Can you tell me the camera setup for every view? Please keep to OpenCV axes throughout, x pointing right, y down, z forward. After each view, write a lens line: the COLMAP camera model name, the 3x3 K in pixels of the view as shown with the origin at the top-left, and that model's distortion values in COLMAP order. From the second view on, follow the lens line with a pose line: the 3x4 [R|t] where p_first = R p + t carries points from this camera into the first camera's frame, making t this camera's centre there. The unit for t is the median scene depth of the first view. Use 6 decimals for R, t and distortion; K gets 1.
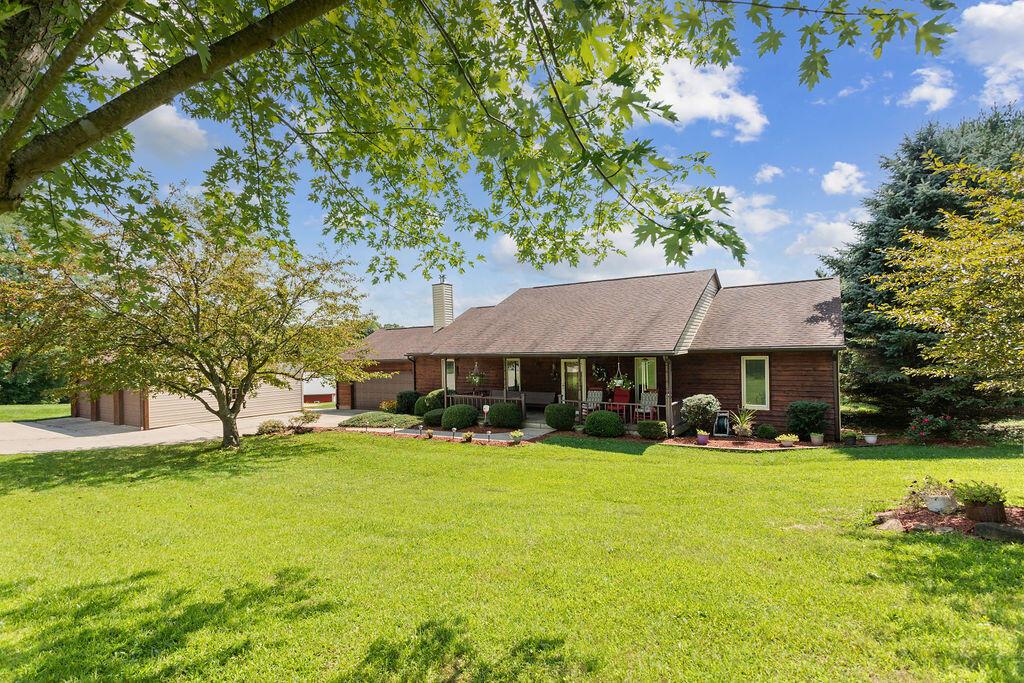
lens RADIAL K [[465.0, 0, 512.0], [0, 465.0, 341.5], [0, 0, 1]] dist [-0.001195, -0.000381]
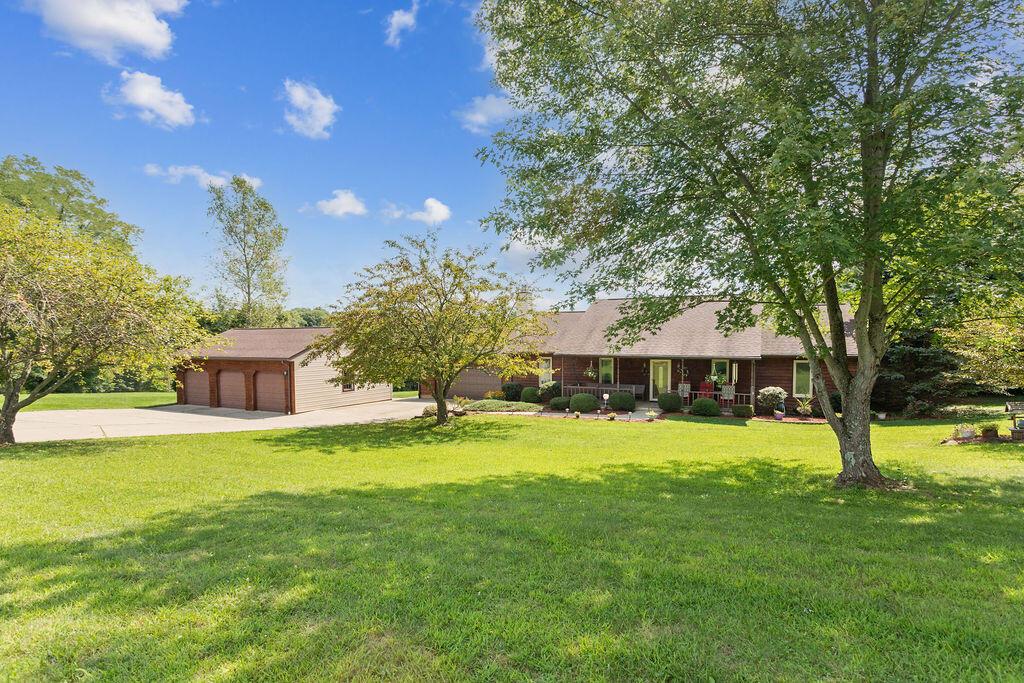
lens RADIAL K [[490.2, 0, 512.0], [0, 490.2, 341.5], [0, 0, 1]] dist [0.001303, 0.000605]
pose [[0.990956, 0.017940, 0.132983, -0.573400], [-0.021359, 0.999476, 0.024331, -0.044835], [-0.132477, -0.026951, 0.990820, -0.385339]]
